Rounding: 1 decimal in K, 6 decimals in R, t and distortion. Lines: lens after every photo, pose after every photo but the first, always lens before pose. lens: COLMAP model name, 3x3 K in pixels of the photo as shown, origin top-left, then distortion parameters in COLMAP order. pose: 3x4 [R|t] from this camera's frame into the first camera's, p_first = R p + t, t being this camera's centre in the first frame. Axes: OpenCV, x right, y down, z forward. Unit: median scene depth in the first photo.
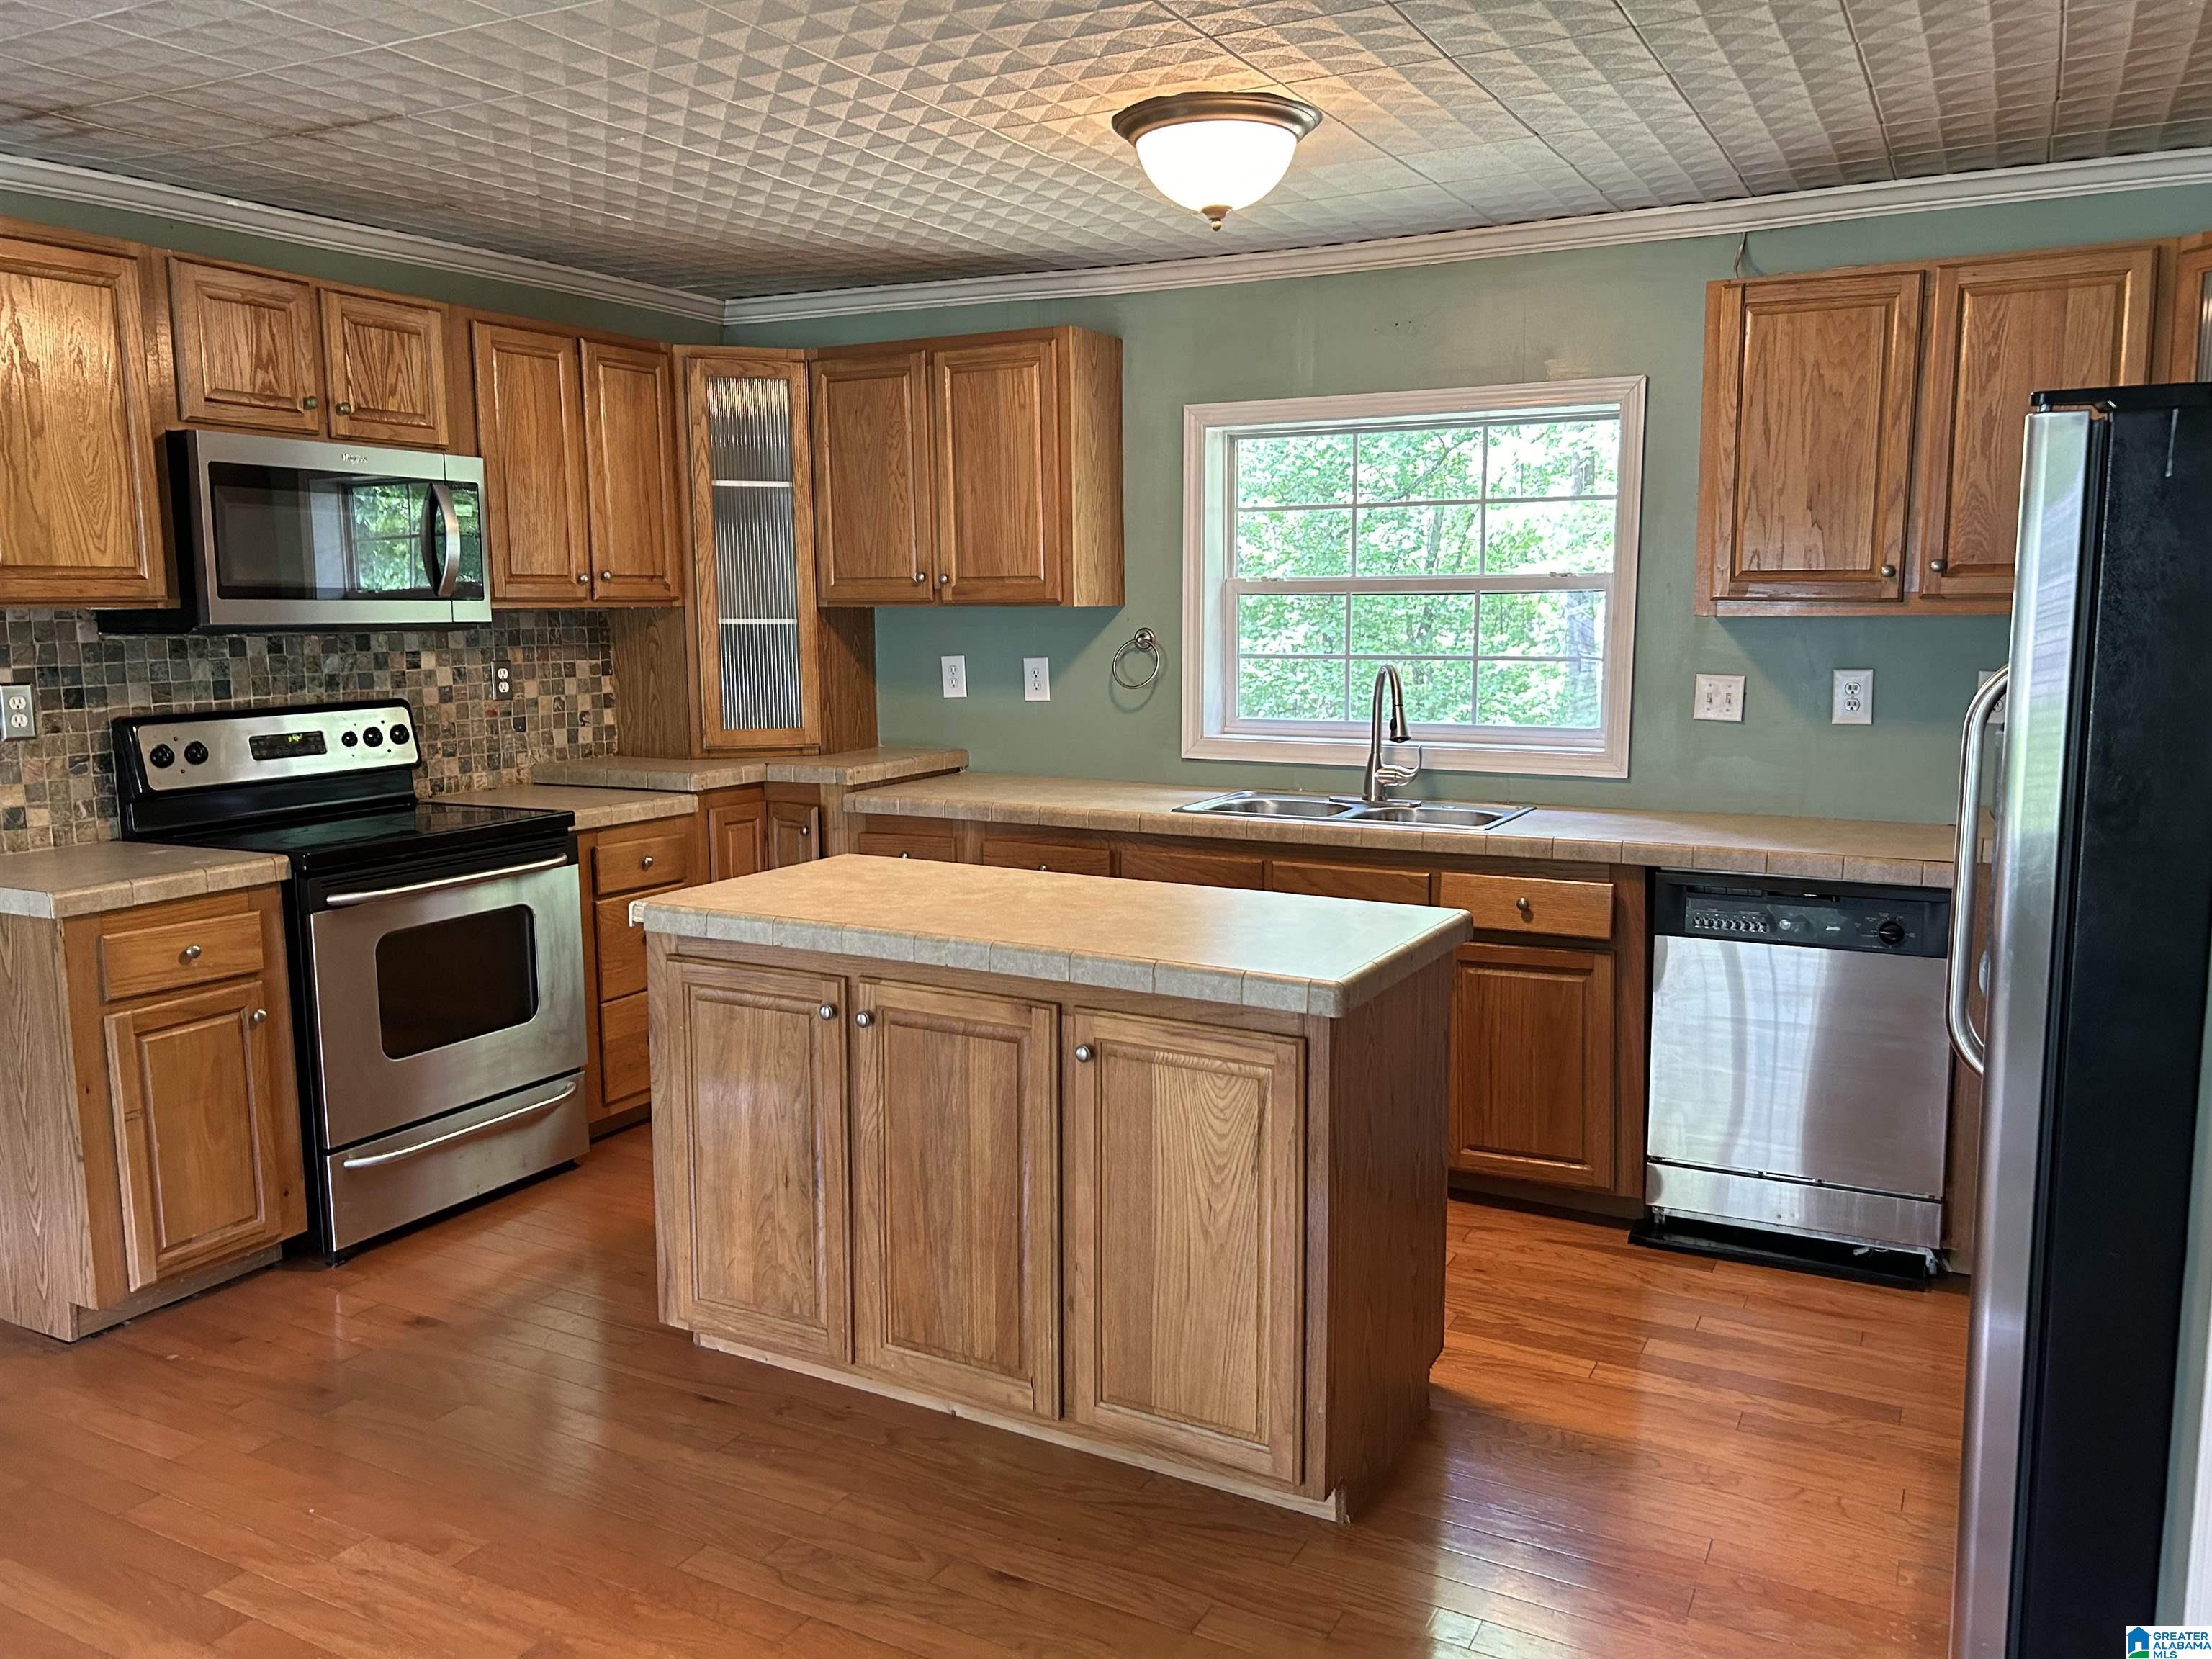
lens RADIAL K [[1685.0, 0, 1110.8], [0, 1685.0, 828.5], [0, 0, 1]] dist [0.039337, -0.000652]
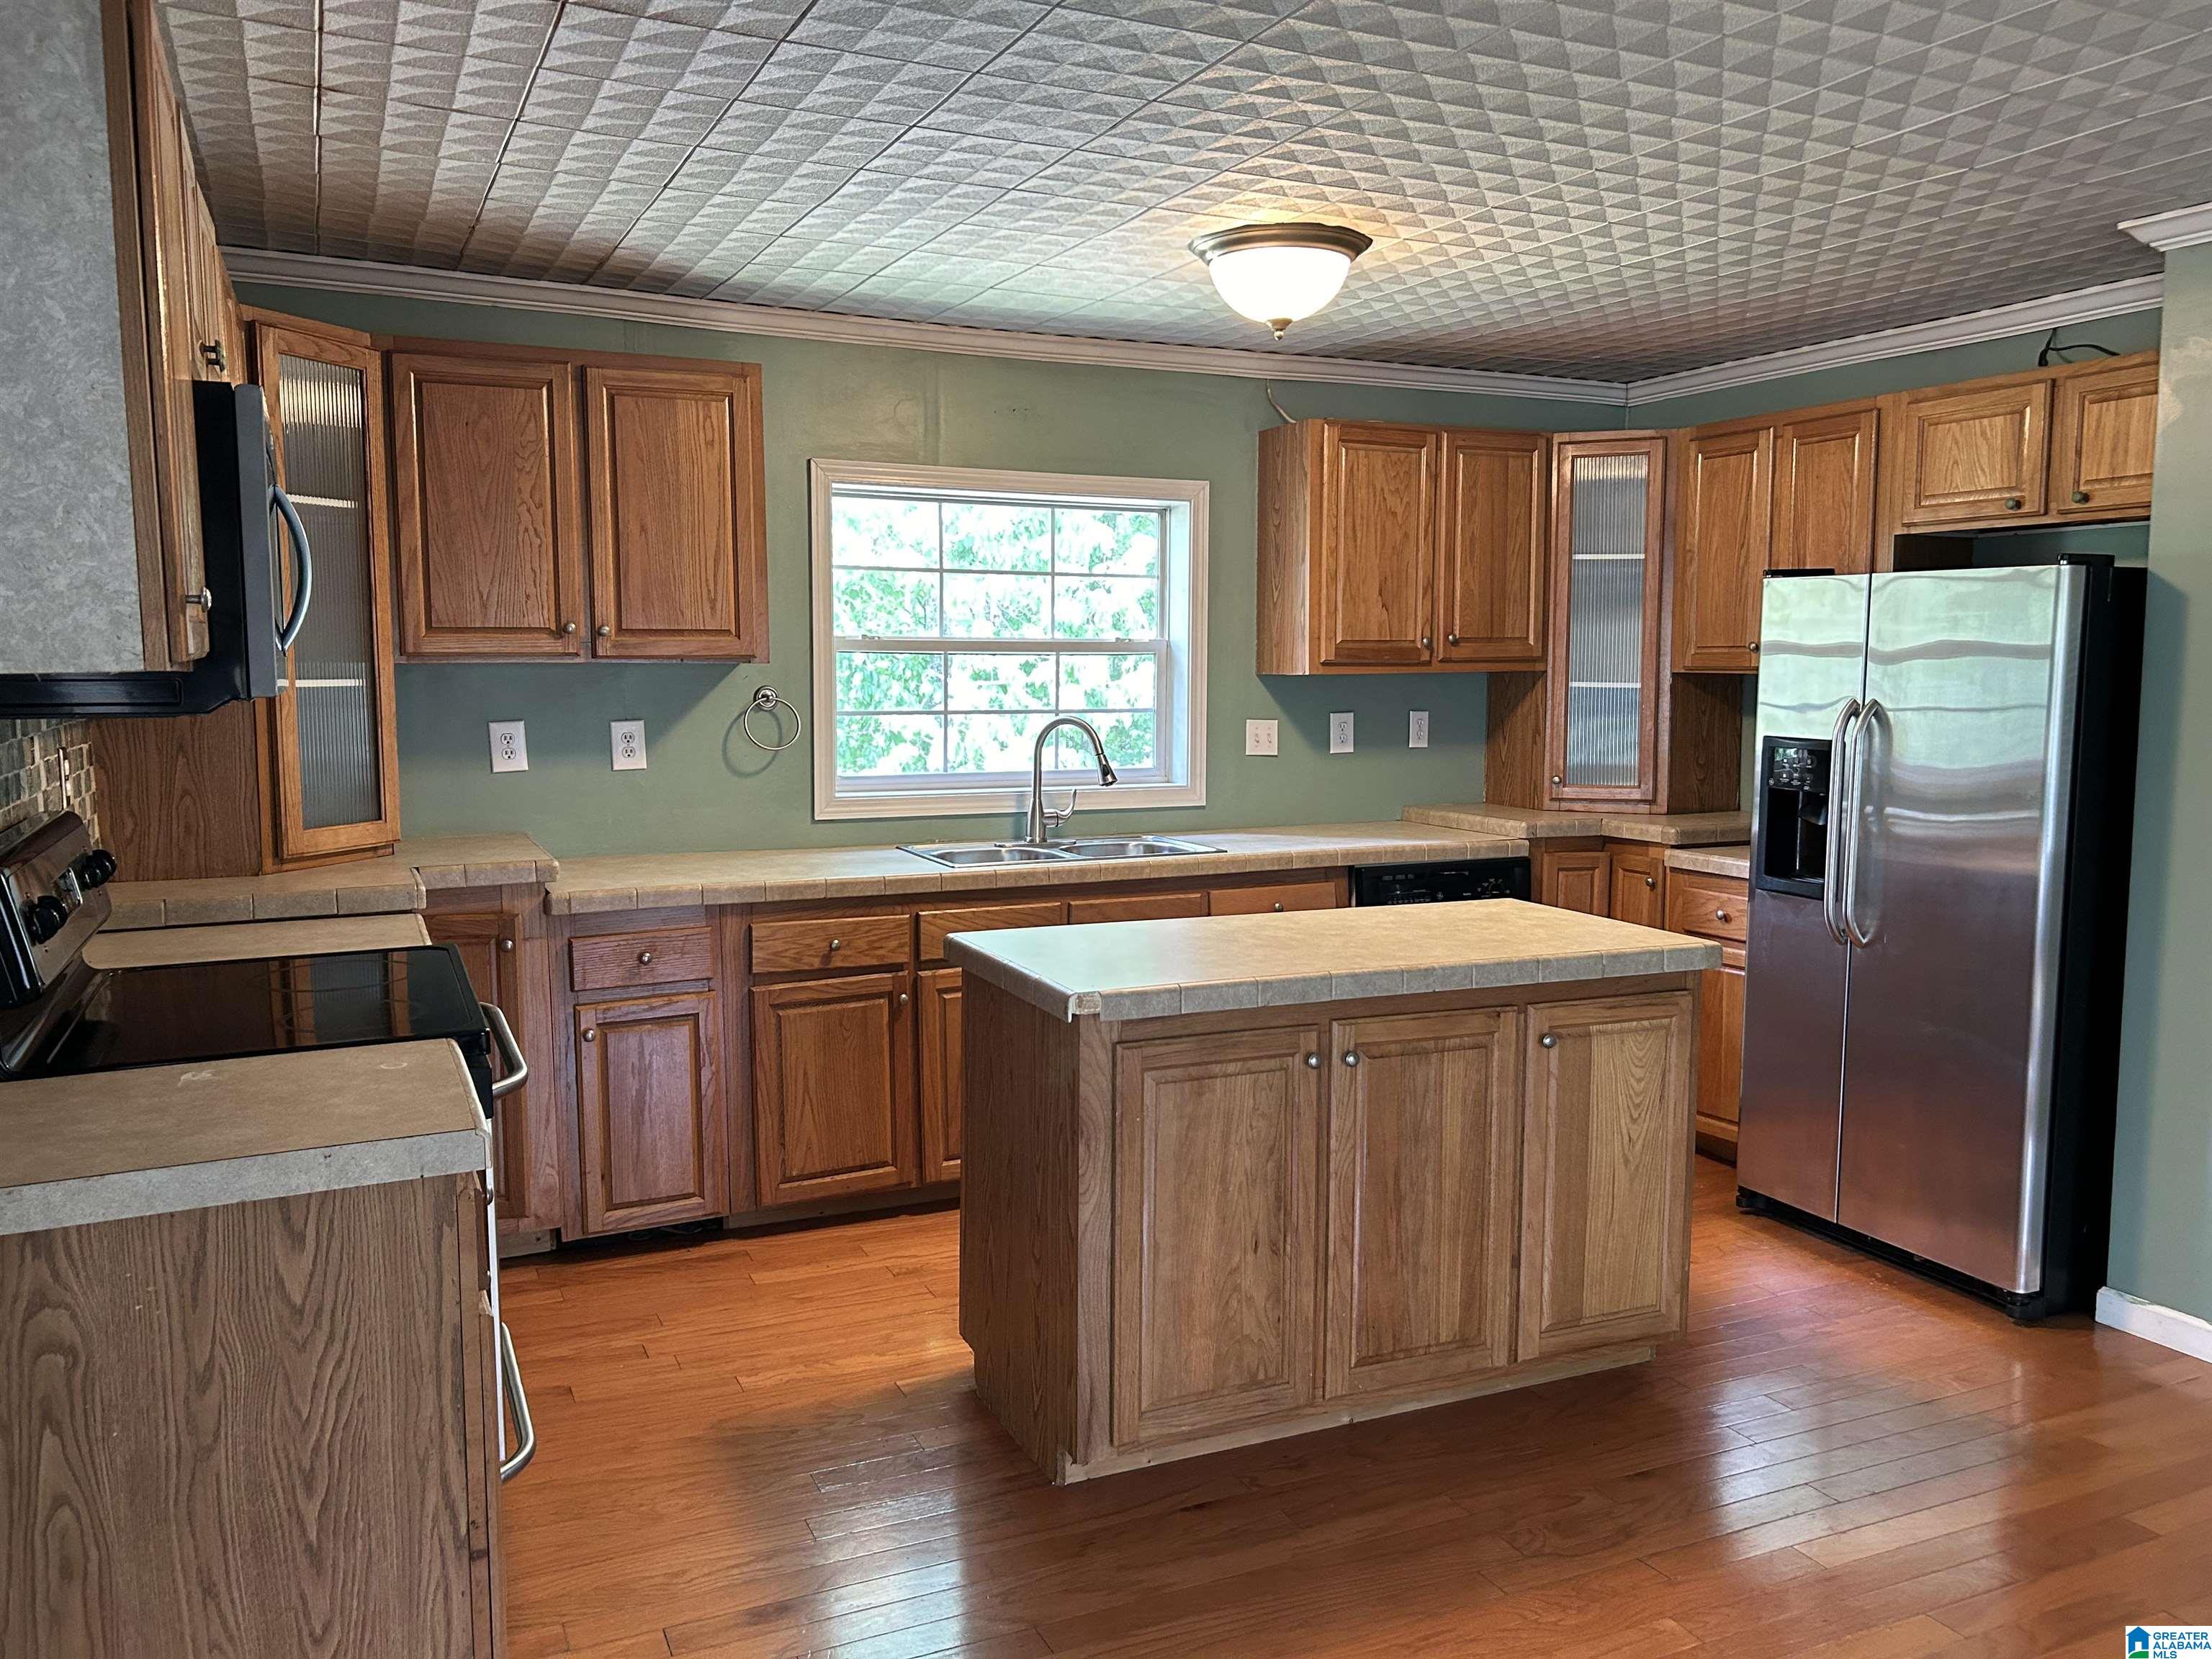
lens RADIAL K [[1685.0, 0, 1103.7], [0, 1685.0, 824.2], [0, 0, 1]] dist [0.039337, -0.000652]
pose [[0.603672, -0.074752, 0.793721, -0.813808], [0.101242, 0.994722, 0.016682, -0.050076], [-0.790778, 0.070288, 0.608054, 0.364014]]
